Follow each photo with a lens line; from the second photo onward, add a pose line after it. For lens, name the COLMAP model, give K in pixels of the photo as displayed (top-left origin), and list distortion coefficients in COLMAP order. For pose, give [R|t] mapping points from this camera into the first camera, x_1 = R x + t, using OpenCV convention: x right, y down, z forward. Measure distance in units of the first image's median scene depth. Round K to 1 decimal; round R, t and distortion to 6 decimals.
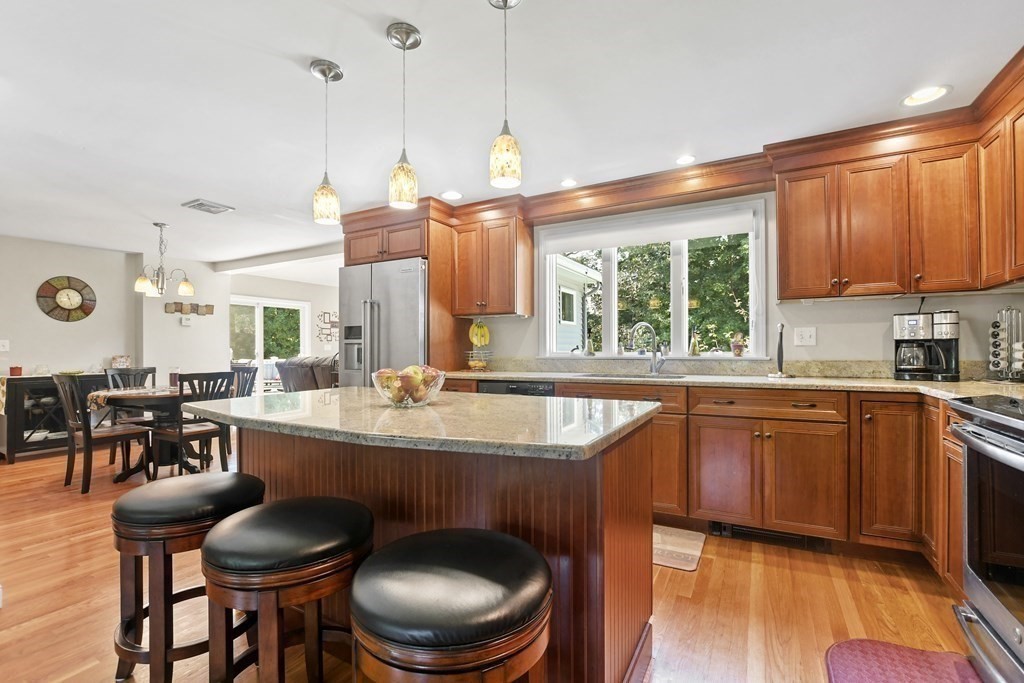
lens RADIAL K [[454.7, 0, 509.5], [0, 454.7, 354.0], [0, 0, 1]] dist [-0.017734, 0.000342]
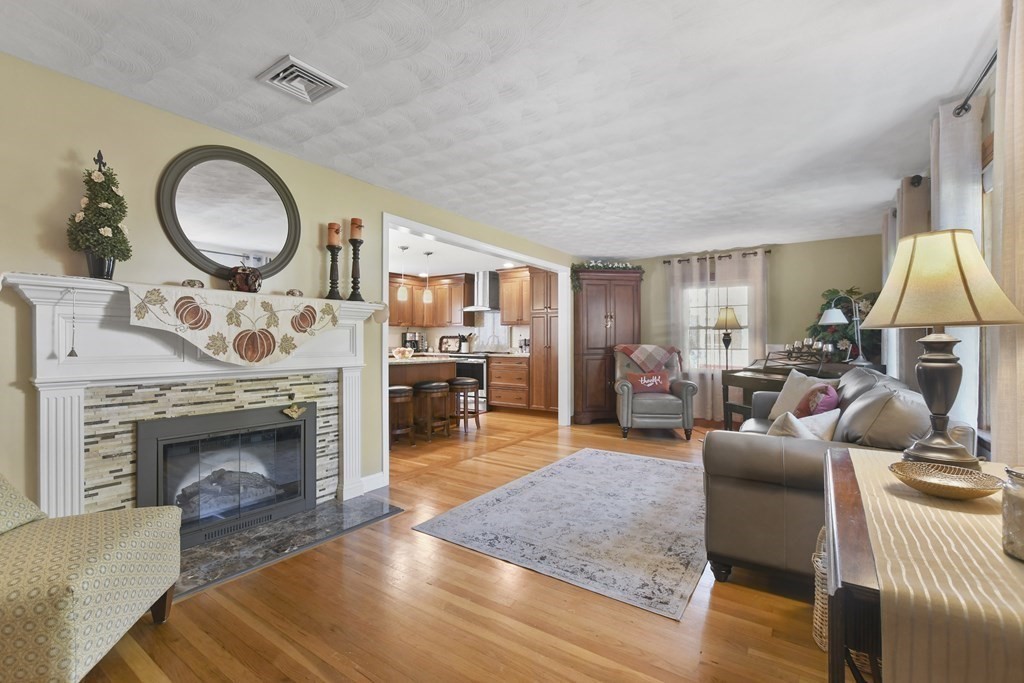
lens RADIAL K [[447.4, 0, 512.0], [0, 447.4, 341.5], [0, 0, 1]] dist [-0.018496, 0.000153]
pose [[0.089570, 0.007299, 0.995954, -1.517982], [0.010548, 0.999910, -0.008277, 0.007997], [-0.995925, 0.011247, 0.089485, -0.036558]]
